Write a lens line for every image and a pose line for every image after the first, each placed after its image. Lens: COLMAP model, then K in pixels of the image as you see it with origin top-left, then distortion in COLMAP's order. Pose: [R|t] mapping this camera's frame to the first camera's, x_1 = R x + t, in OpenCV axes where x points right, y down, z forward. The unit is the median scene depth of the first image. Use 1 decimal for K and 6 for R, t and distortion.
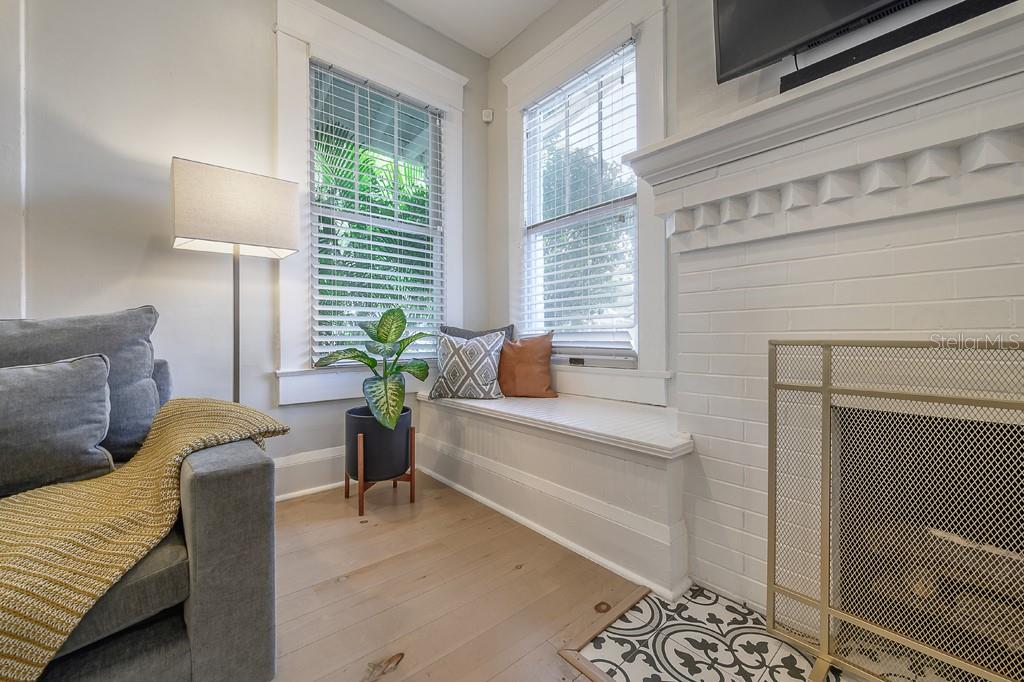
lens RADIAL K [[409.5, 0, 508.8], [0, 409.5, 334.9], [0, 0, 1]] dist [-0.001783, 0.001089]
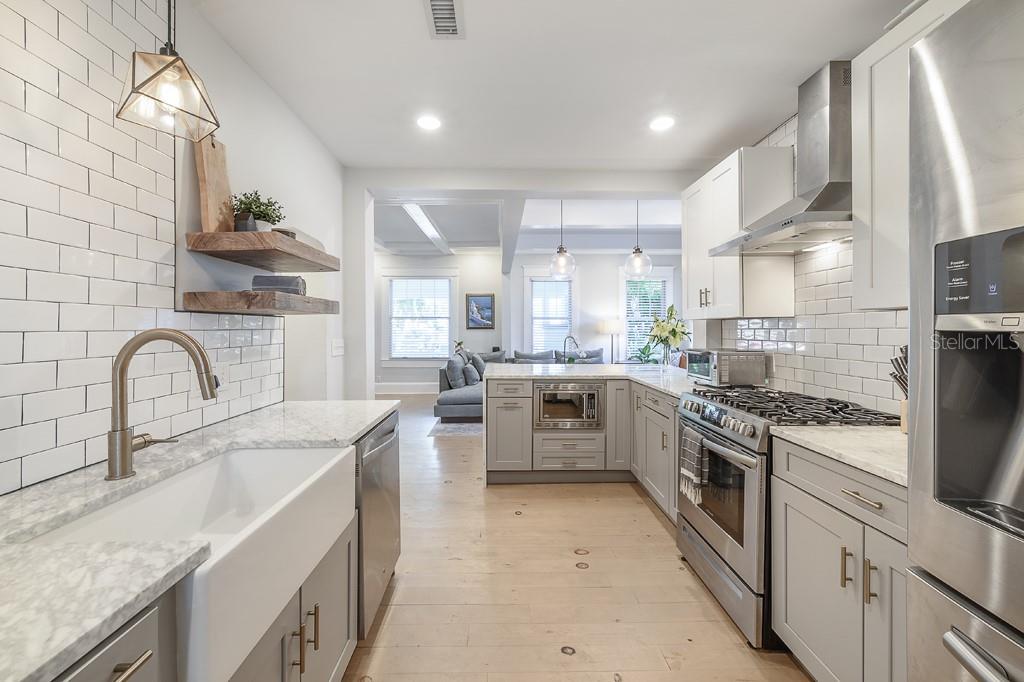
lens RADIAL K [[409.5, 0, 508.7], [0, 409.5, 334.7], [0, 0, 1]] dist [-0.001783, 0.001089]
pose [[0.769257, 0.011477, -0.638837, 1.399885], [0.001305, 0.999808, 0.019533, -0.284971], [0.638939, -0.015859, 0.769094, -3.334072]]
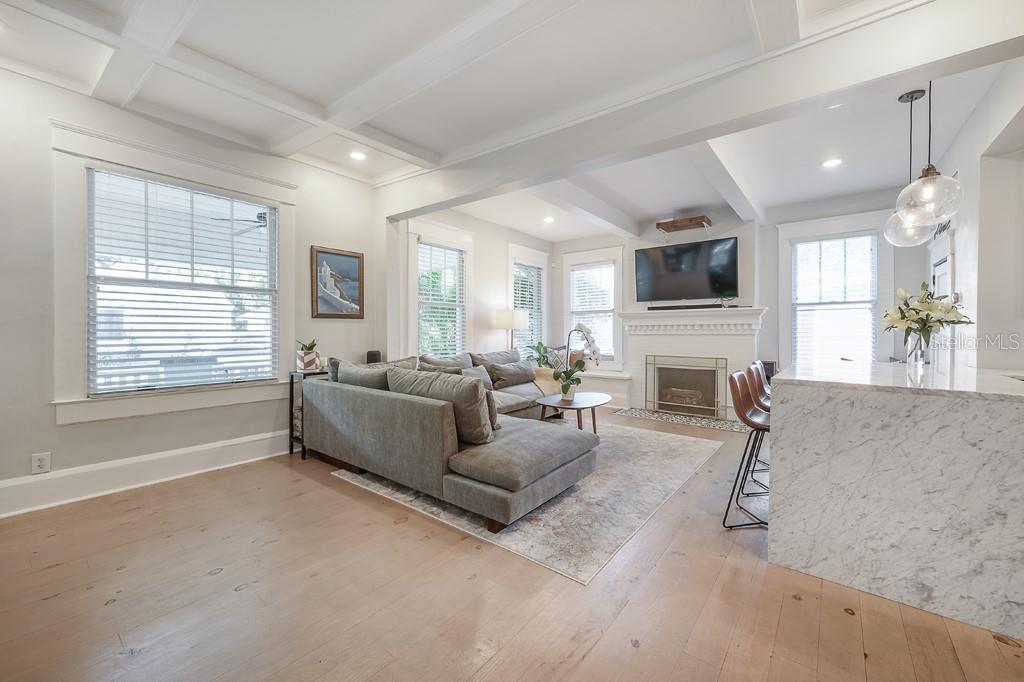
lens RADIAL K [[409.5, 0, 504.8], [0, 409.5, 331.3], [0, 0, 1]] dist [-0.001783, 0.001089]
pose [[0.981835, 0.004400, 0.189684, -1.390199], [-0.005091, 0.999982, 0.003159, -0.191151], [-0.189667, -0.004068, 0.981840, -2.478374]]
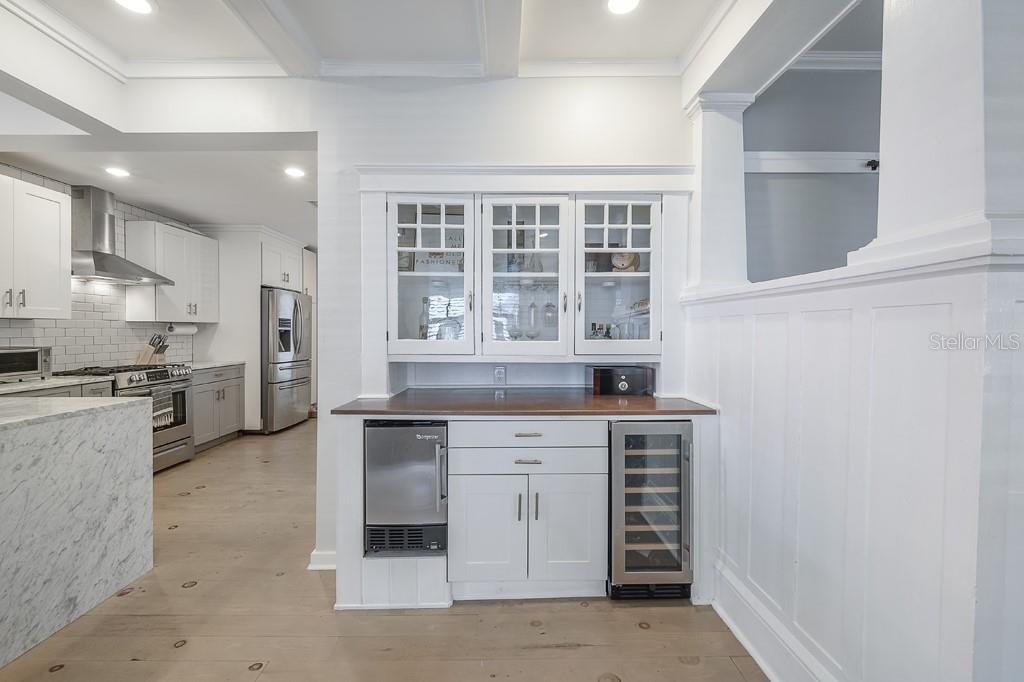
lens RADIAL K [[409.5, 0, 512.8], [0, 409.5, 335.2], [0, 0, 1]] dist [-0.001783, 0.001089]
pose [[-0.760865, -0.005322, 0.648888, -1.740046], [-0.001276, 0.999977, 0.006706, -0.259464], [-0.648909, 0.004274, -0.760854, -1.616753]]
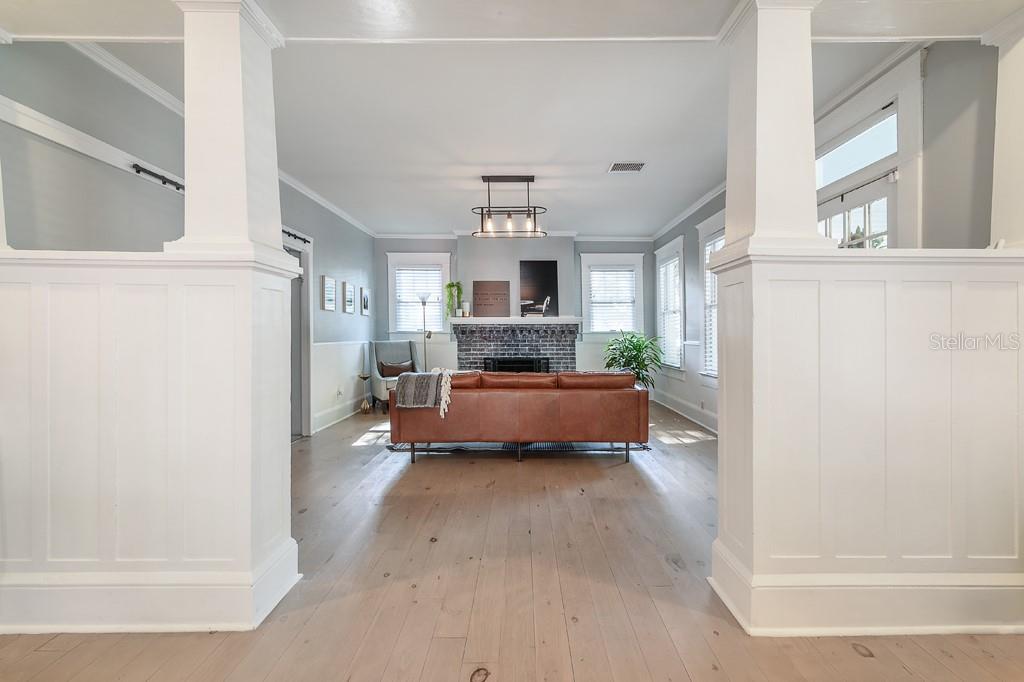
lens RADIAL K [[409.5, 0, 525.4], [0, 409.5, 338.0], [0, 0, 1]] dist [-0.001783, 0.001089]
pose [[-0.643185, 0.009114, -0.765657, -1.544507], [0.000983, 0.999938, 0.011077, -0.191787], [0.765710, 0.006372, -0.643154, -1.311151]]
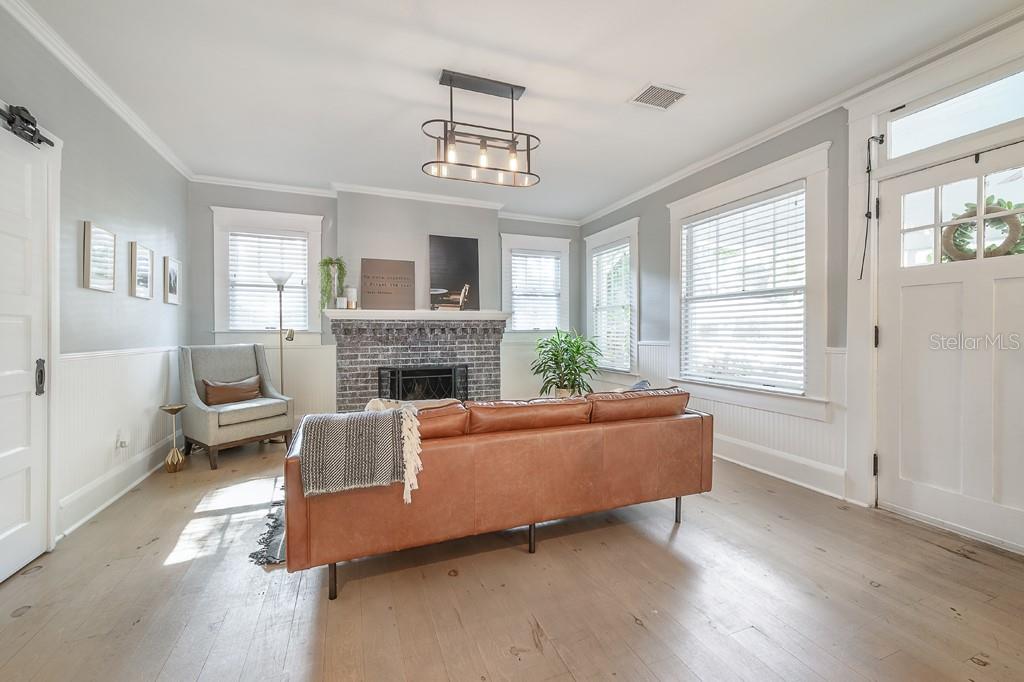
lens RADIAL K [[409.5, 0, 511.5], [0, 409.5, 328.3], [0, 0, 1]] dist [-0.001783, 0.001089]
pose [[-0.321991, -0.005771, -0.946725, -1.956214], [0.003777, 0.999966, -0.007381, -0.200133], [0.946735, -0.005952, -0.321958, -2.382832]]
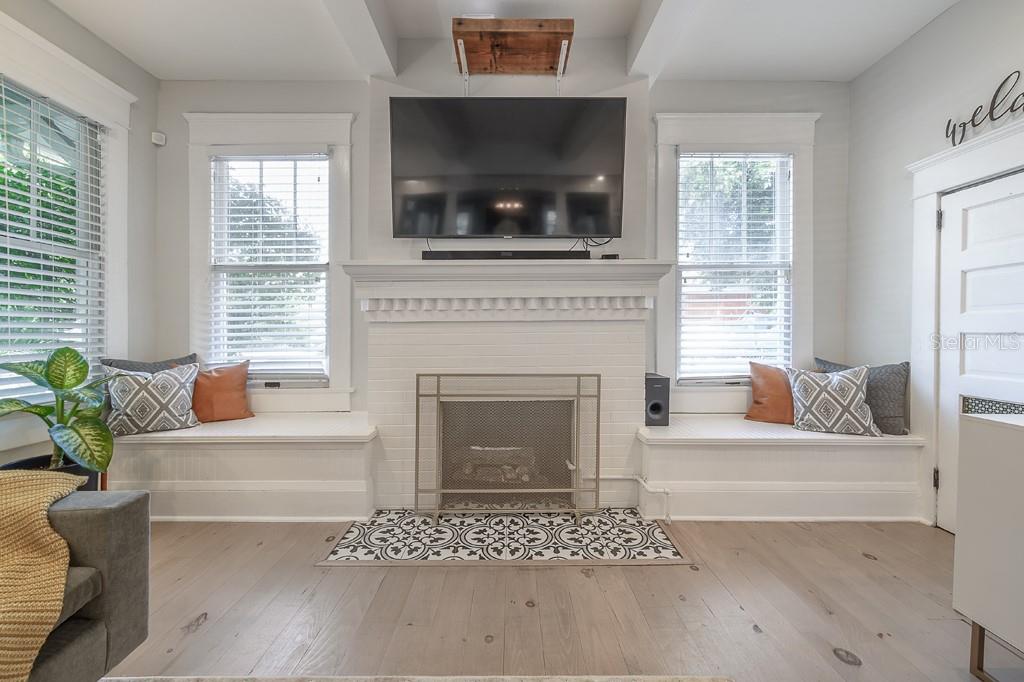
lens RADIAL K [[409.5, 0, 518.2], [0, 409.5, 323.1], [0, 0, 1]] dist [-0.001783, 0.001089]
pose [[0.637493, 0.015998, 0.770290, -0.404903], [-0.003571, 0.999835, -0.017810, -0.130580], [-0.770448, 0.008603, 0.637445, -0.461062]]
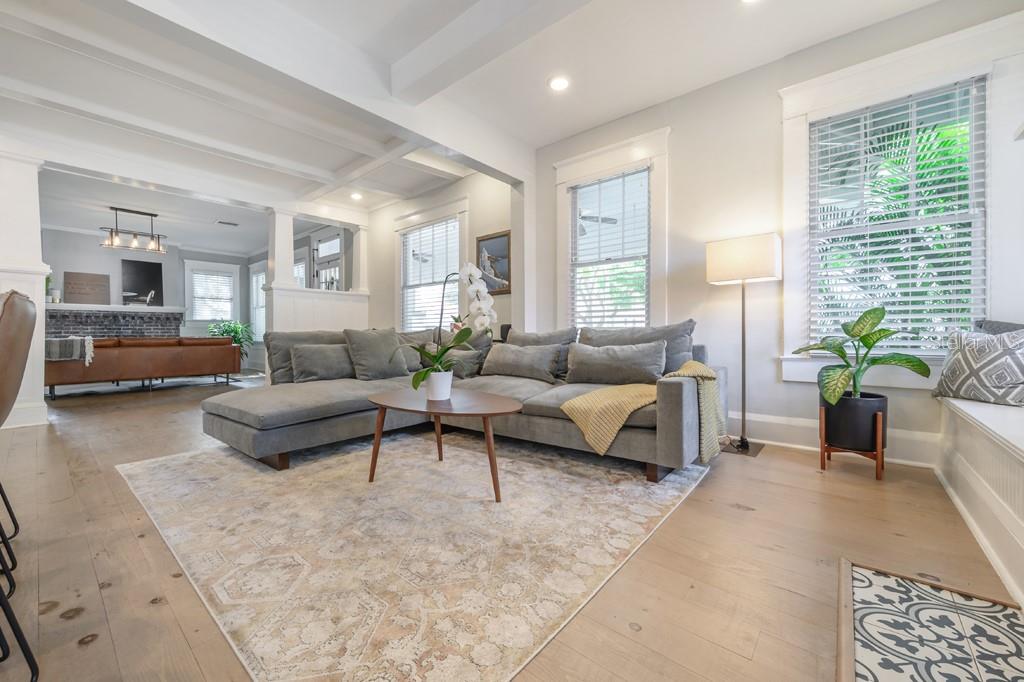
lens RADIAL K [[409.5, 0, 506.6], [0, 409.5, 330.6], [0, 0, 1]] dist [-0.001783, 0.001089]
pose [[0.150337, -0.008587, -0.988597, 0.804327], [0.006021, 0.999952, -0.007770, 0.000833], [0.988616, -0.004784, 0.150382, -0.203145]]
